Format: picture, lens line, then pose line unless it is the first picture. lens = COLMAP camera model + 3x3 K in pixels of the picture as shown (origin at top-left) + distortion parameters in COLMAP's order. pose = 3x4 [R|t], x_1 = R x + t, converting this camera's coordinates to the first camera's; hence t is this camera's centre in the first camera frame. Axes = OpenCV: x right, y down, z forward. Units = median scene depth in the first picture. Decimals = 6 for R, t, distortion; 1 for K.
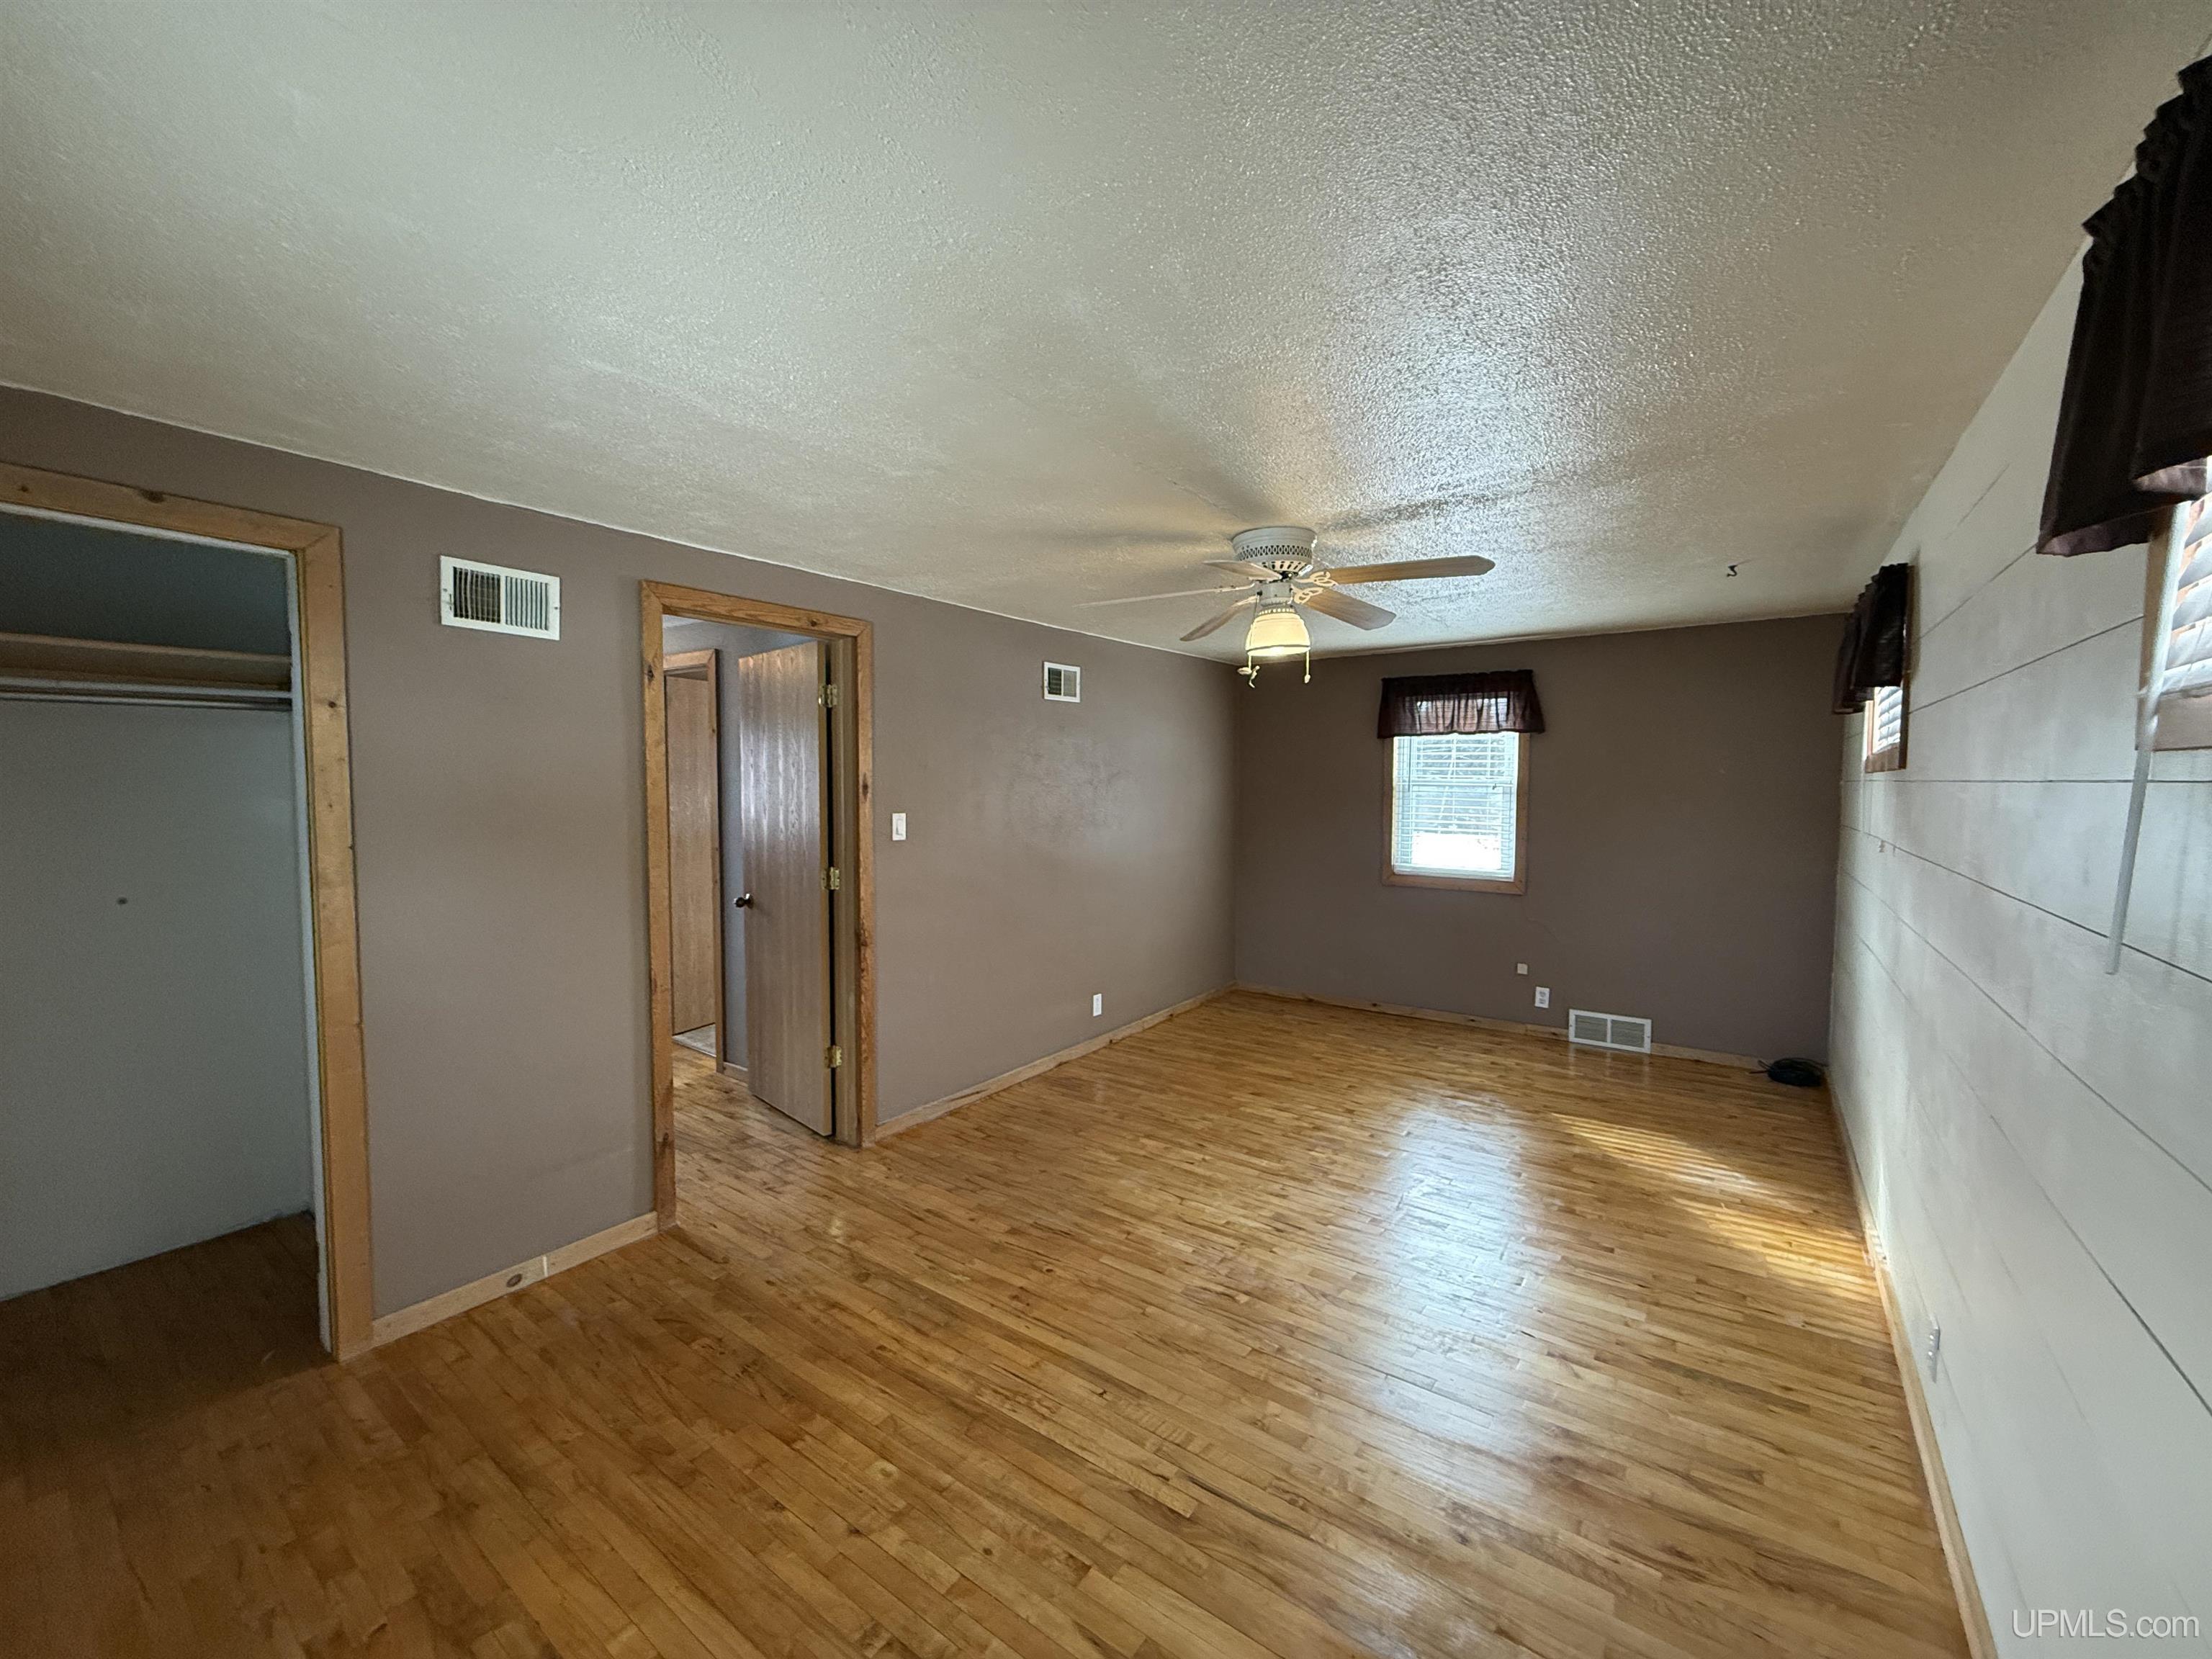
lens RADIAL K [[875.3, 0, 1112.6], [0, 875.3, 836.2], [0, 0, 1]] dist [-0.001053, 0.000546]
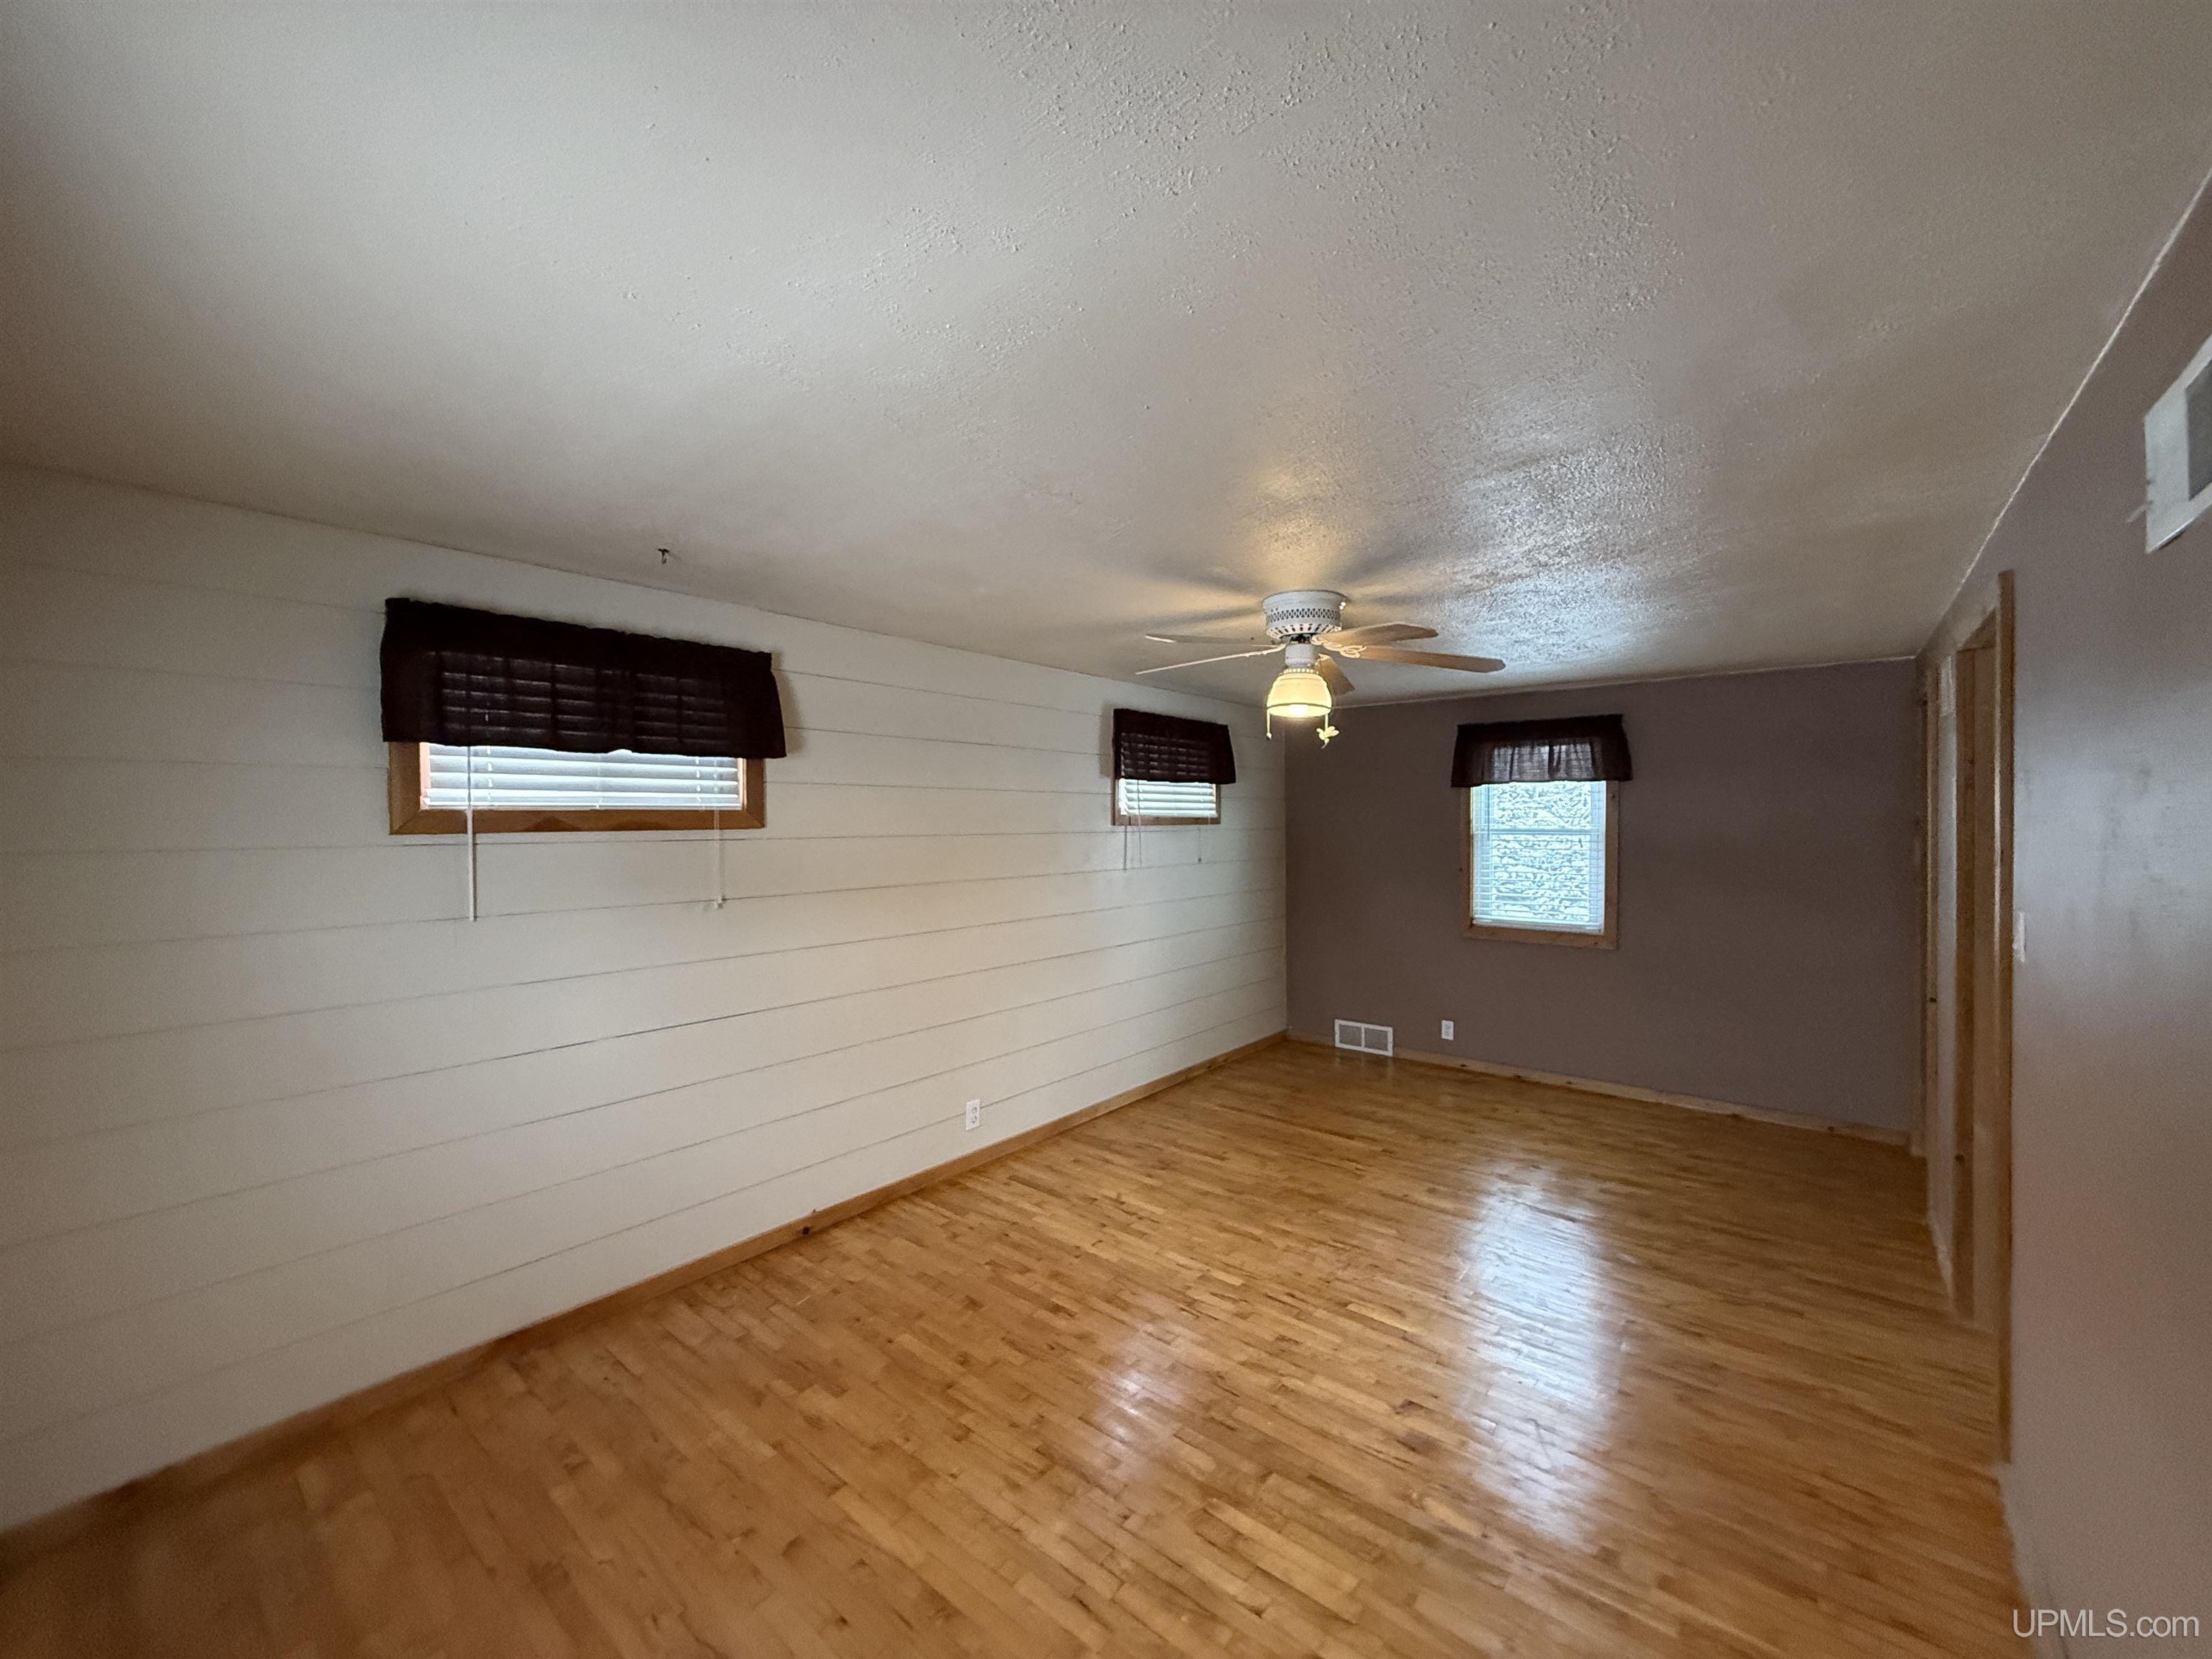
lens RADIAL K [[875.3, 0, 1102.5], [0, 875.3, 821.9], [0, 0, 1]] dist [-0.001053, 0.000546]
pose [[-0.997776, 0.001239, 0.066646, 0.365026], [0.005612, 0.997839, 0.065463, -0.157935], [-0.066421, 0.065691, -0.995627, 2.118581]]
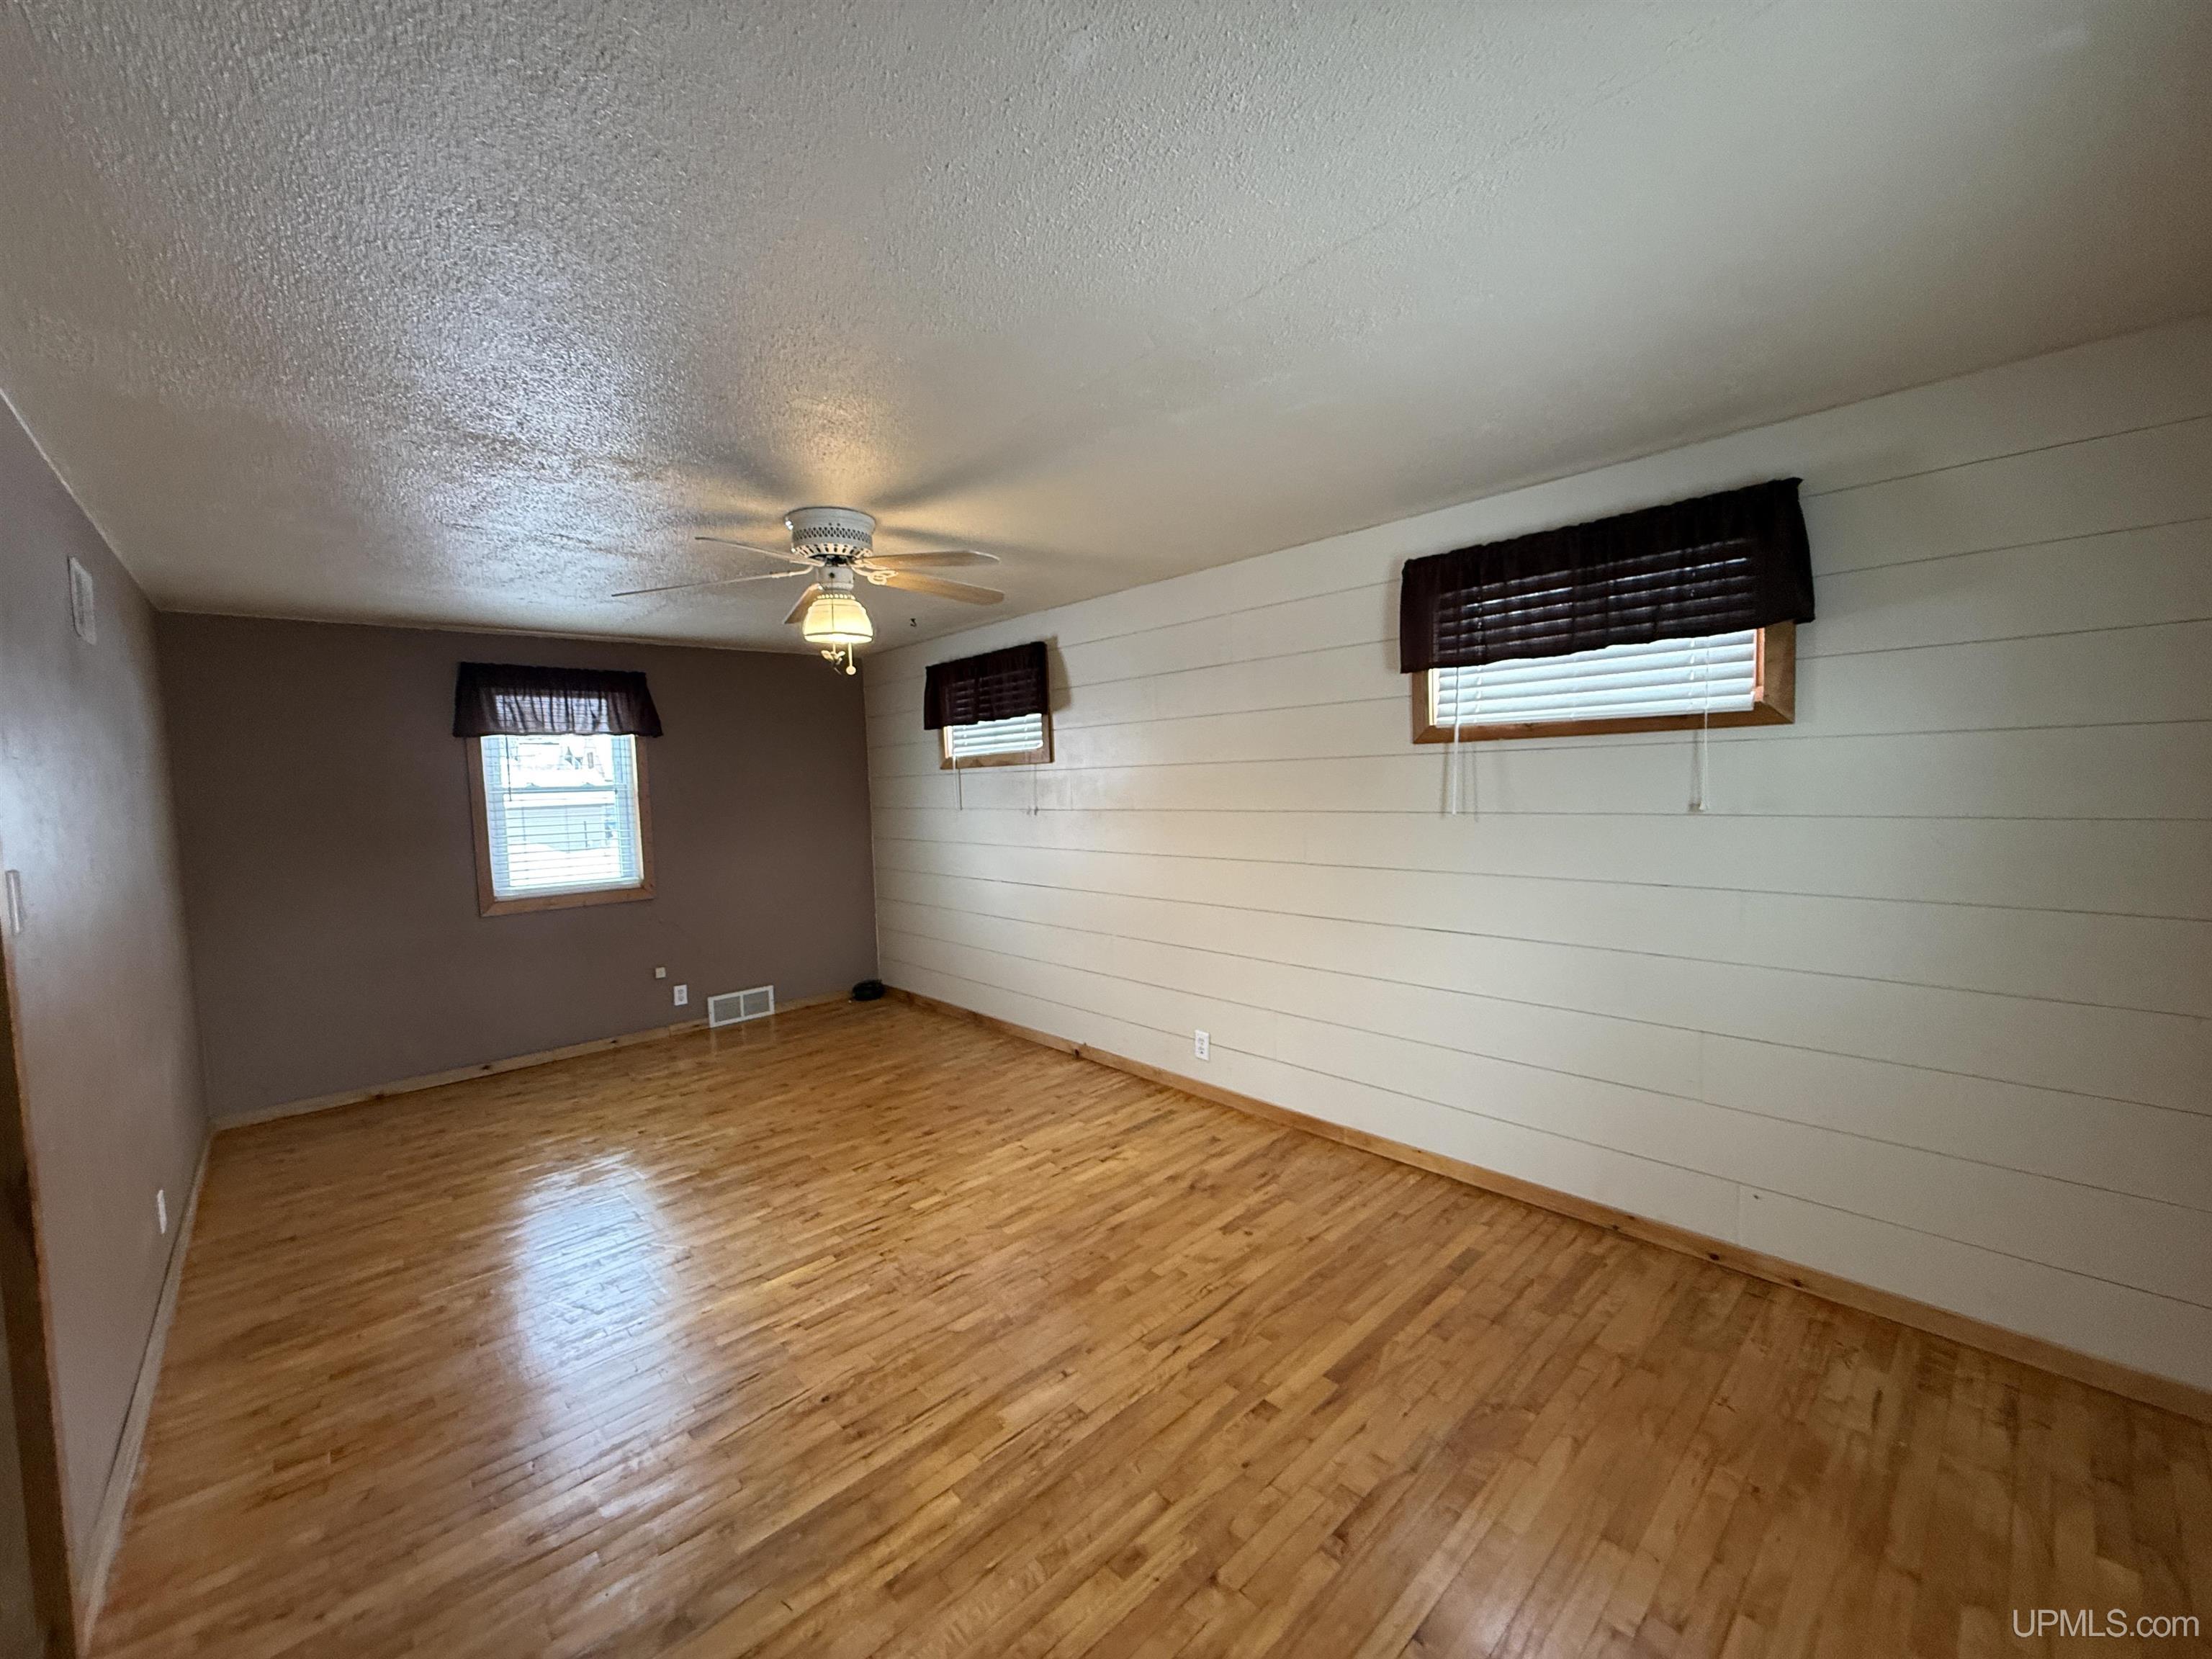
lens RADIAL K [[875.3, 0, 1102.1], [0, 875.3, 823.1], [0, 0, 1]] dist [-0.001053, 0.000546]
pose [[0.202182, -0.062007, 0.977383, -0.743790], [0.095866, 0.994454, 0.043259, -0.022696], [-0.974645, 0.084951, 0.207005, 0.551463]]
